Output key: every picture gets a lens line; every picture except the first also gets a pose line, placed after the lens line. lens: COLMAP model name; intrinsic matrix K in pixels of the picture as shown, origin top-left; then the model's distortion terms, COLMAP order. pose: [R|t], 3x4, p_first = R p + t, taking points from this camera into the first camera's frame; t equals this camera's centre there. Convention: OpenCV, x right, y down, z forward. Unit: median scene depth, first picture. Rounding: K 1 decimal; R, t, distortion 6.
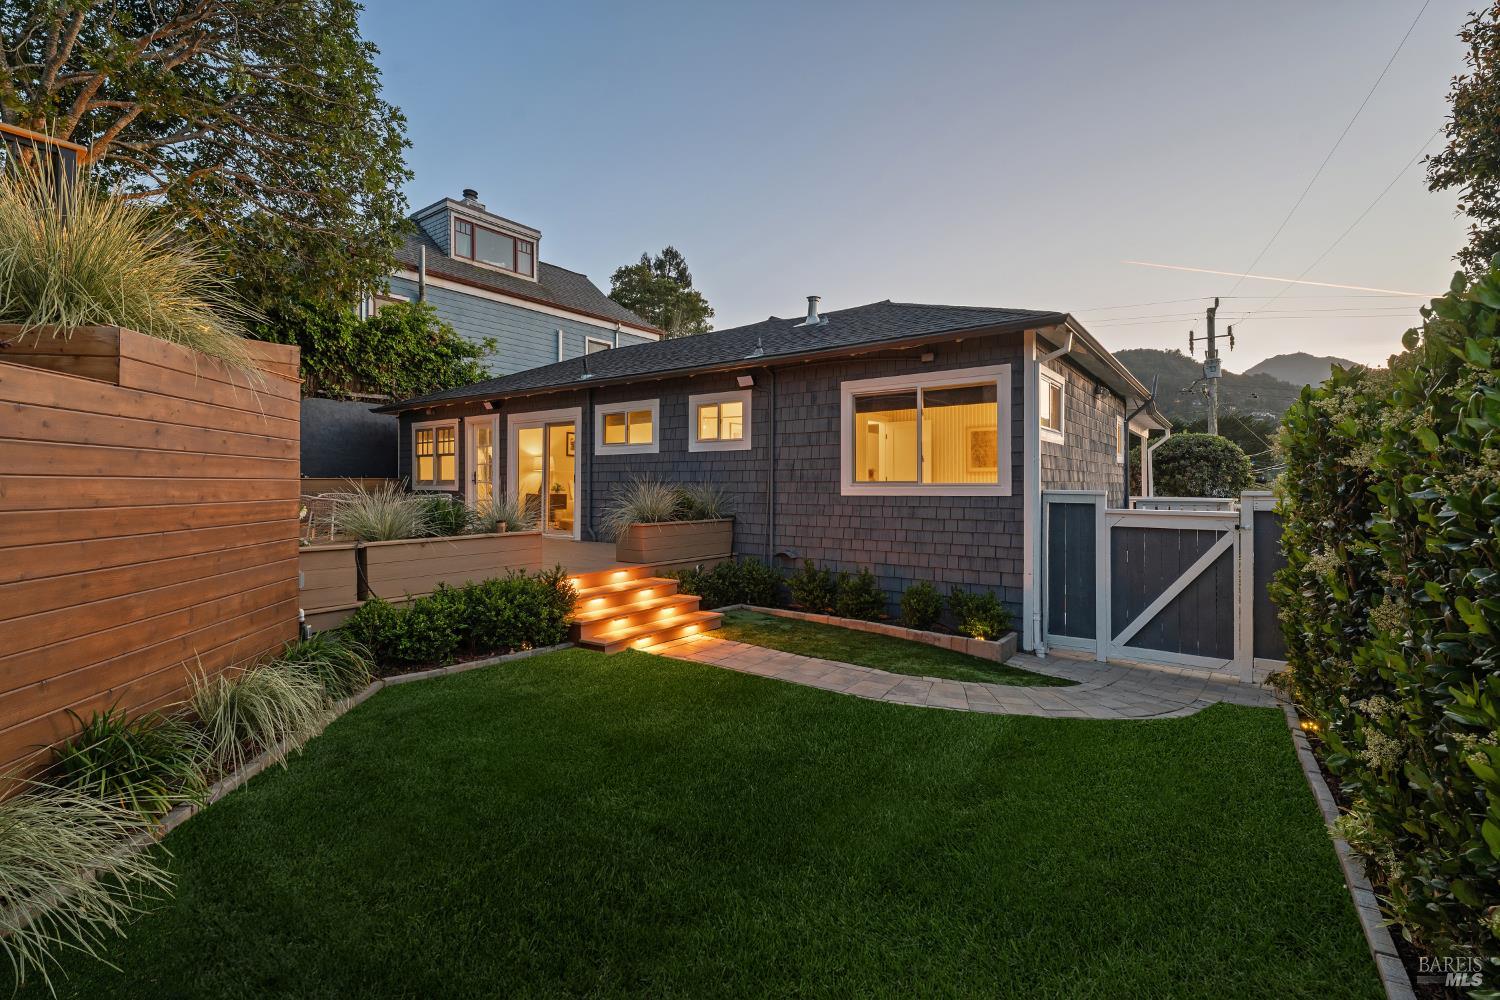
lens RADIAL K [[672.9, 0, 750.8], [0, 672.9, 491.6], [0, 0, 1]] dist [0.001611, 0.000101]
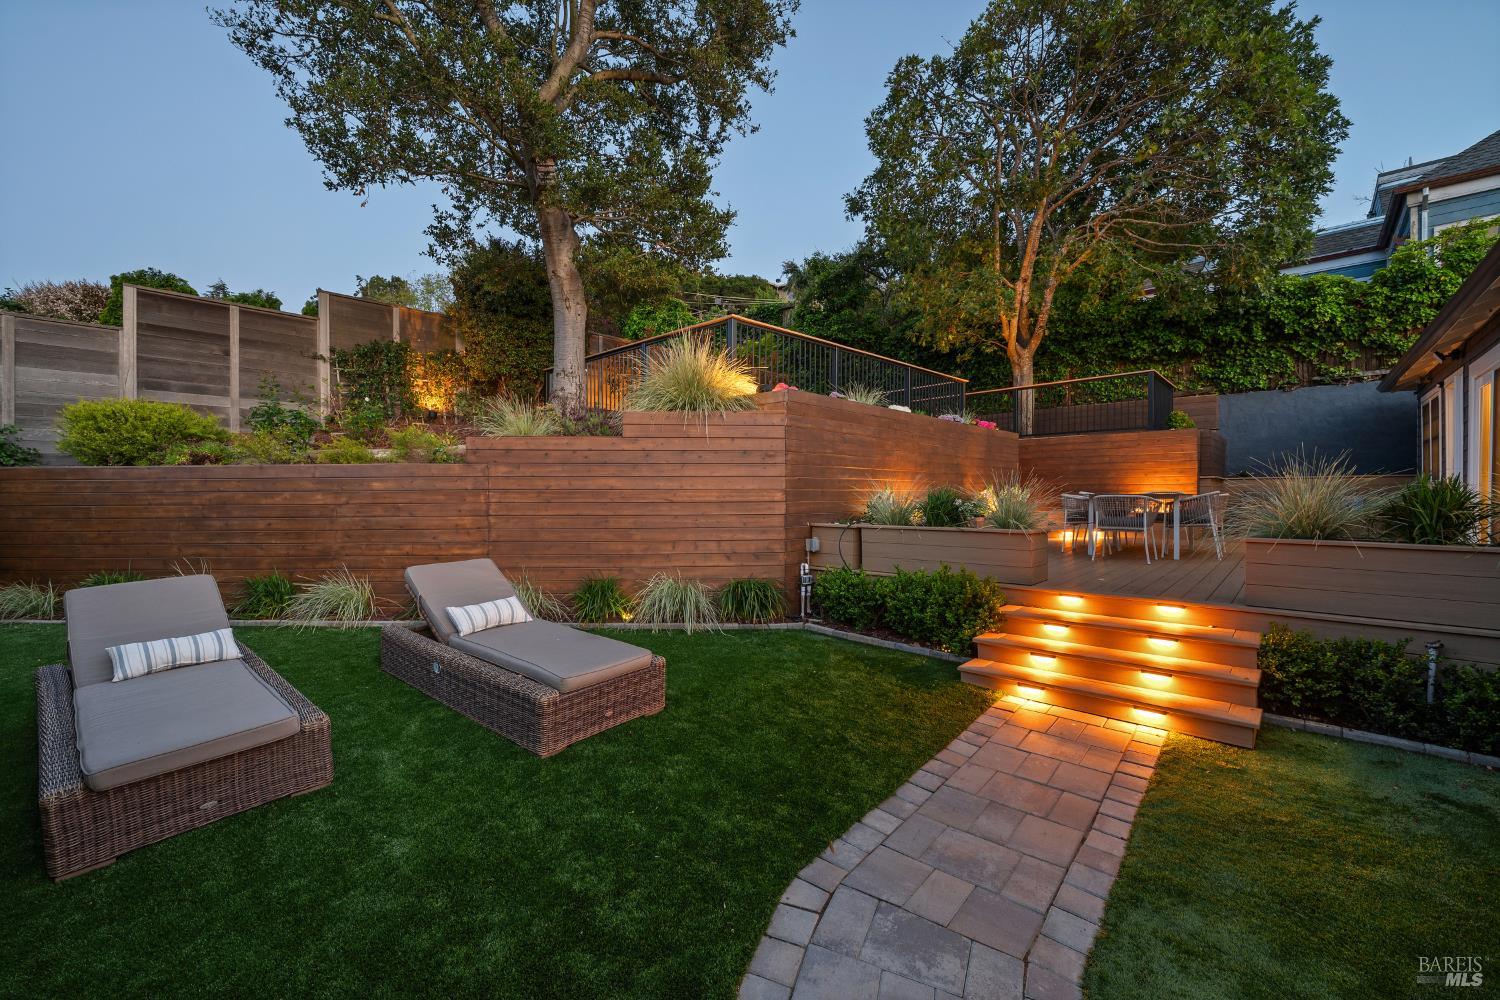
lens RADIAL K [[601.4, 0, 744.5], [0, 601.4, 494.8], [0, 0, 1]] dist [0.005908, -0.000801]
pose [[-0.076936, 0.000846, -0.997036, 1.040676], [-0.004227, 0.999990, 0.001175, 0.034239], [0.997027, 0.004305, -0.076932, 1.512650]]
